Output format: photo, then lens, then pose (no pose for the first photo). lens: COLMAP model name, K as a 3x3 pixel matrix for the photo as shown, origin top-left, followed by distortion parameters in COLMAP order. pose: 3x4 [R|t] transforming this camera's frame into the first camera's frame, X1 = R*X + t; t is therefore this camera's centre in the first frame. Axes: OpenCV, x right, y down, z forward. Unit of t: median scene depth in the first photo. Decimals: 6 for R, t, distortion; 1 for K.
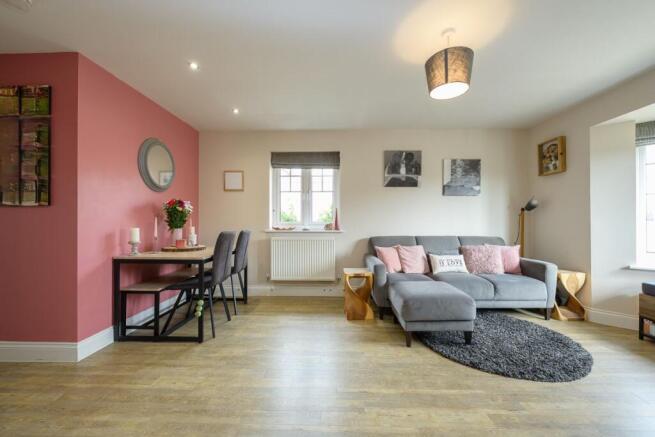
lens RADIAL K [[261.0, 0, 327.5], [0, 261.0, 218.5], [0, 0, 1]] dist [0.000144, 0.000137]
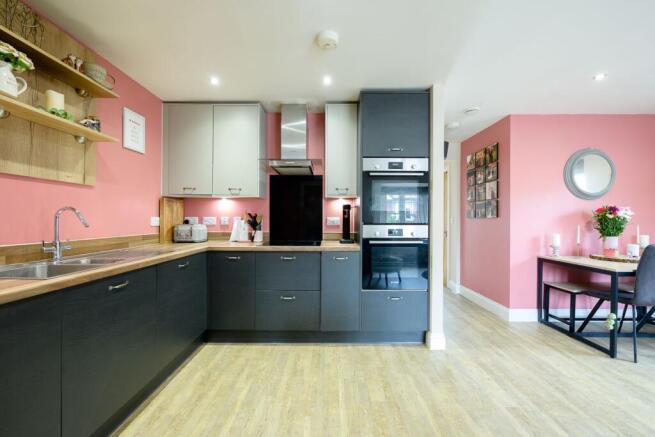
lens RADIAL K [[266.1, 0, 327.5], [0, 266.1, 218.5], [0, 0, 1]] dist [-0.002601, -0.000263]
pose [[0.024806, -0.003311, -0.999687, 0.446880], [0.005760, 0.999978, -0.003169, -0.037187], [0.999676, -0.005680, 0.024825, -0.066069]]
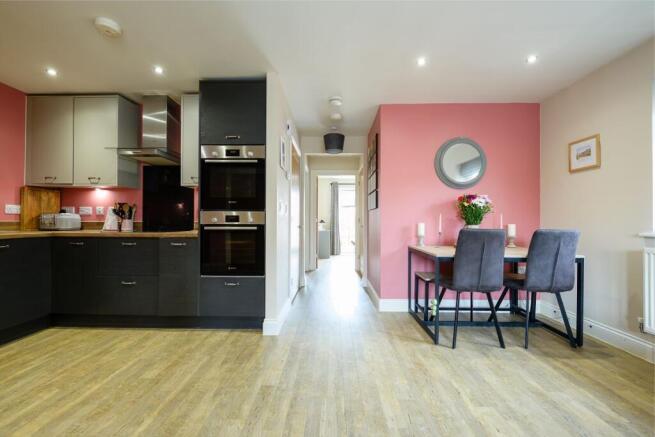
lens RADIAL K [[266.1, 0, 327.5], [0, 266.1, 218.5], [0, 0, 1]] dist [-0.002601, -0.000263]
pose [[0.004564, -0.012819, -0.999907, 0.467617], [0.005836, 0.999901, -0.012792, 0.028805], [0.999973, -0.005777, 0.004639, 0.584196]]
